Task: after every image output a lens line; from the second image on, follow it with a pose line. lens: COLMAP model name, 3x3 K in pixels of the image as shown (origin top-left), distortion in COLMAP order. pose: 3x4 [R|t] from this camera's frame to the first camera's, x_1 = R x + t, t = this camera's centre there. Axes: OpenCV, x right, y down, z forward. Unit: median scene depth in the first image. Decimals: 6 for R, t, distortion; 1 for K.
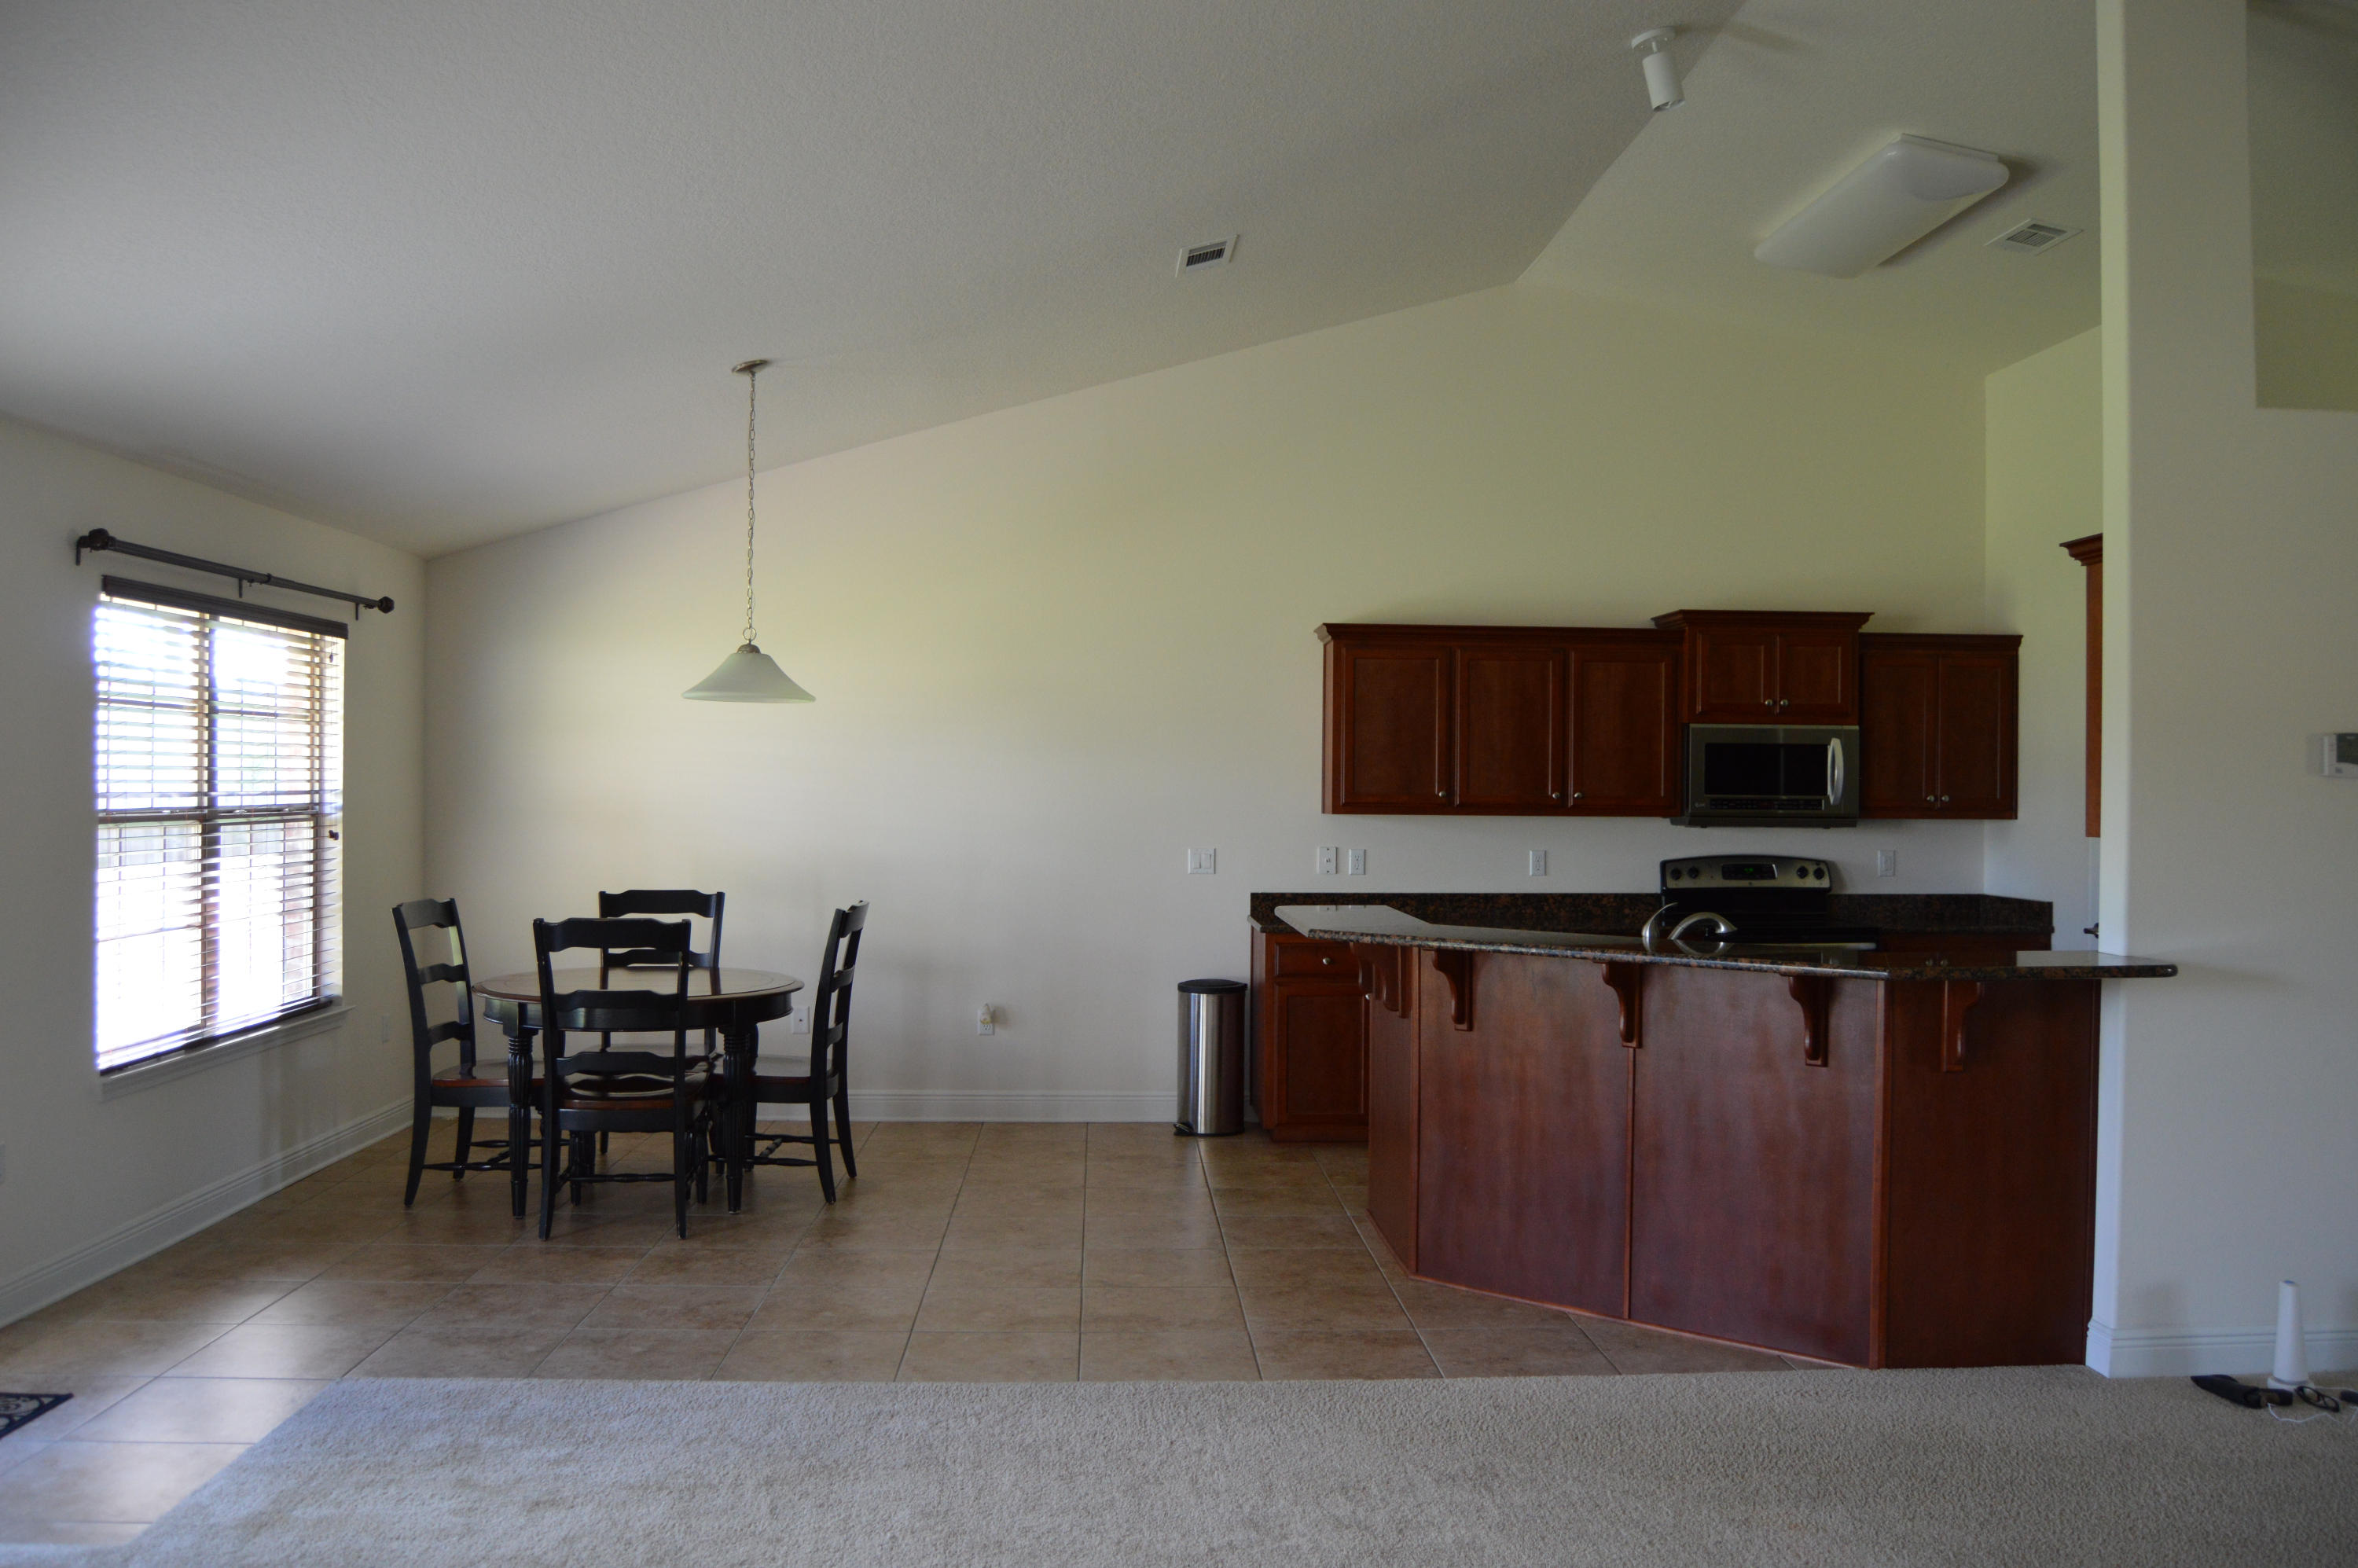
lens RADIAL K [[1879.4, 0, 1179.0], [0, 1879.4, 784.0], [0, 0, 1]] dist [0.005266, -0.142861]
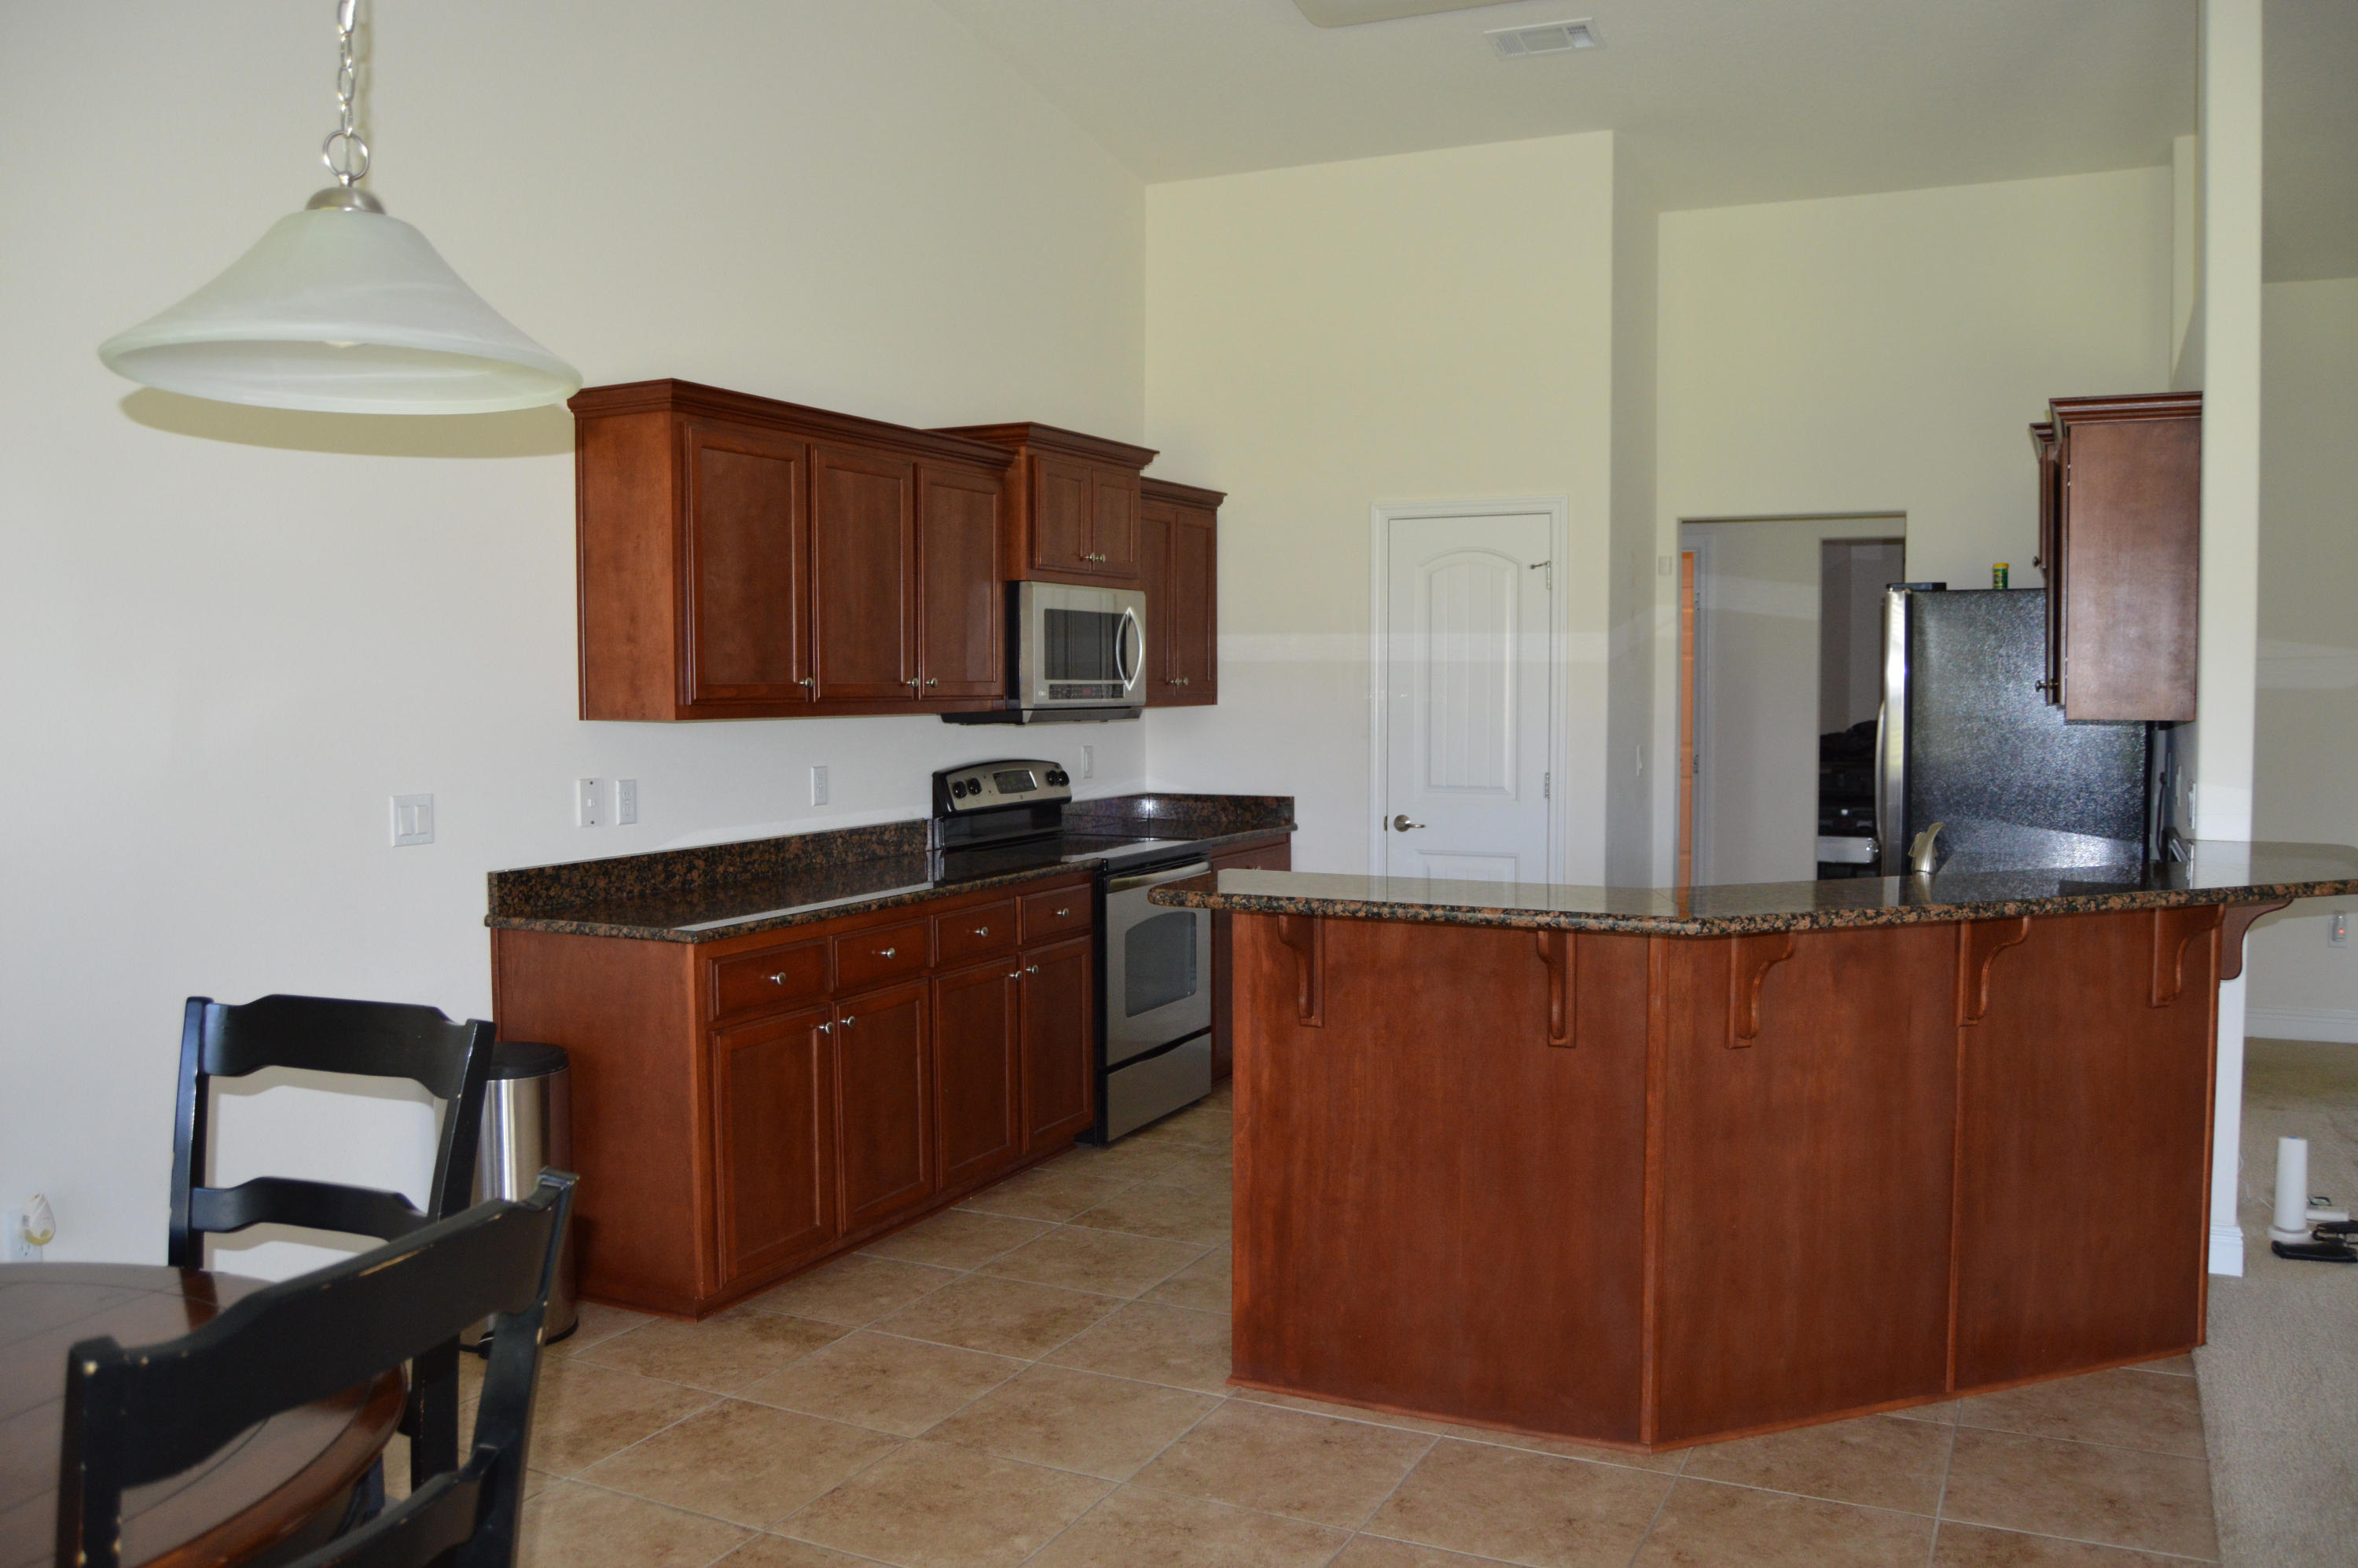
lens RADIAL K [[1879.4, 0, 1179.0], [0, 1879.4, 784.0], [0, 0, 1]] dist [0.005266, -0.142861]
pose [[0.480160, -0.057828, 0.875273, -0.329209], [0.008947, 0.998096, 0.061035, 0.002136], [-0.877135, -0.021476, 0.479763, 0.580027]]
